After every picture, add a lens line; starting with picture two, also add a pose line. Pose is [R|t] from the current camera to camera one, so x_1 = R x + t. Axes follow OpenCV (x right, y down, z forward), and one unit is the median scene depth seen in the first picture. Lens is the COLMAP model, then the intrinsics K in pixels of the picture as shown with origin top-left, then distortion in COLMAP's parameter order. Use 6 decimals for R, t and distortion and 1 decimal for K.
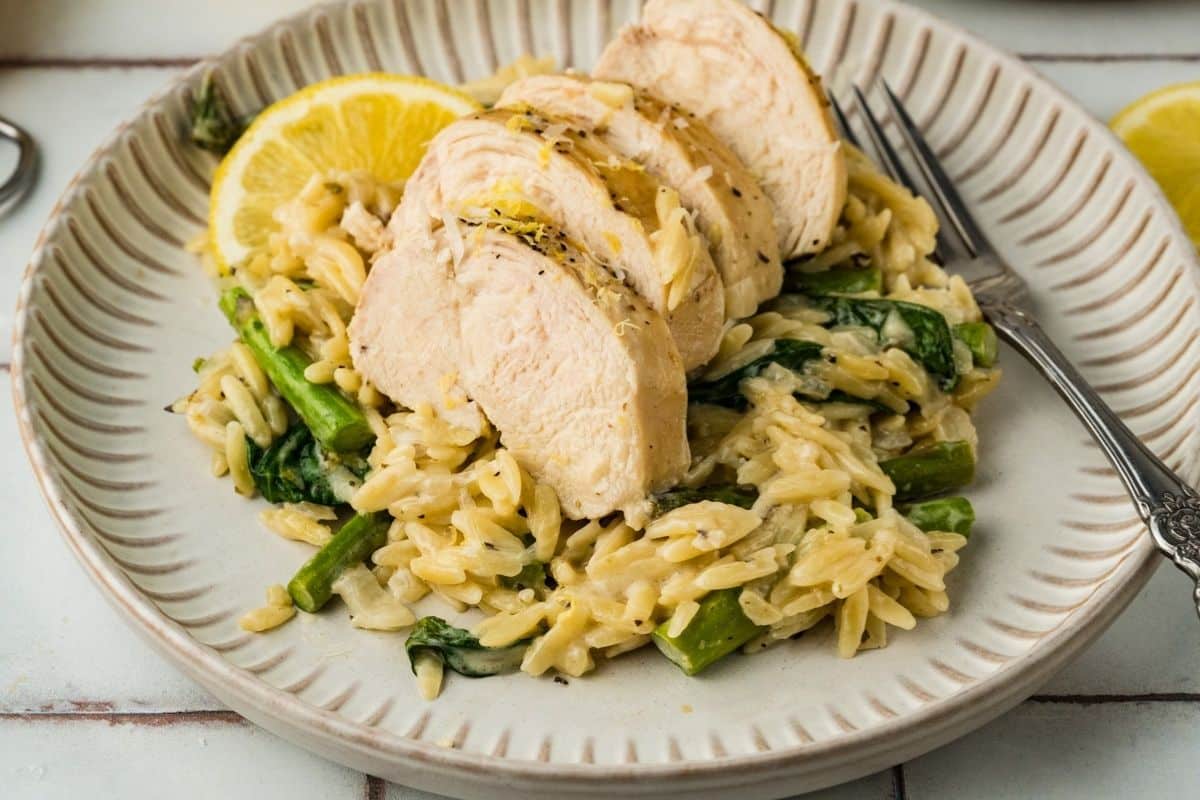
lens RADIAL K [[4740.5, 0, 600.0], [0, 4740.5, 400.0], [0, 0, 1]] dist [0.058762, 1.793728]
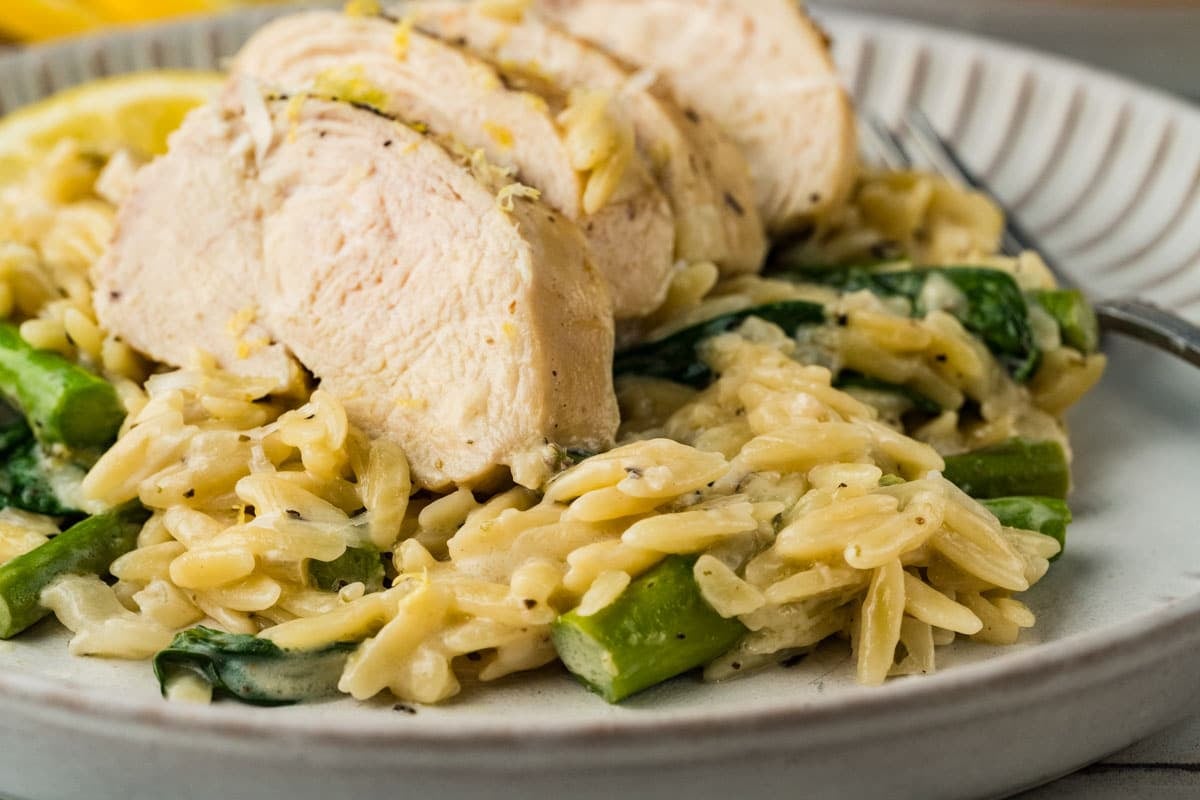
lens RADIAL K [[4740.5, 0, 600.0], [0, 4740.5, 400.0], [0, 0, 1]] dist [0.058762, 1.793728]
pose [[0.999944, -0.003729, -0.009943, 0.022955], [-0.000306, 0.925797, -0.378022, 0.250405], [0.010615, 0.378004, 0.925743, 0.414133]]
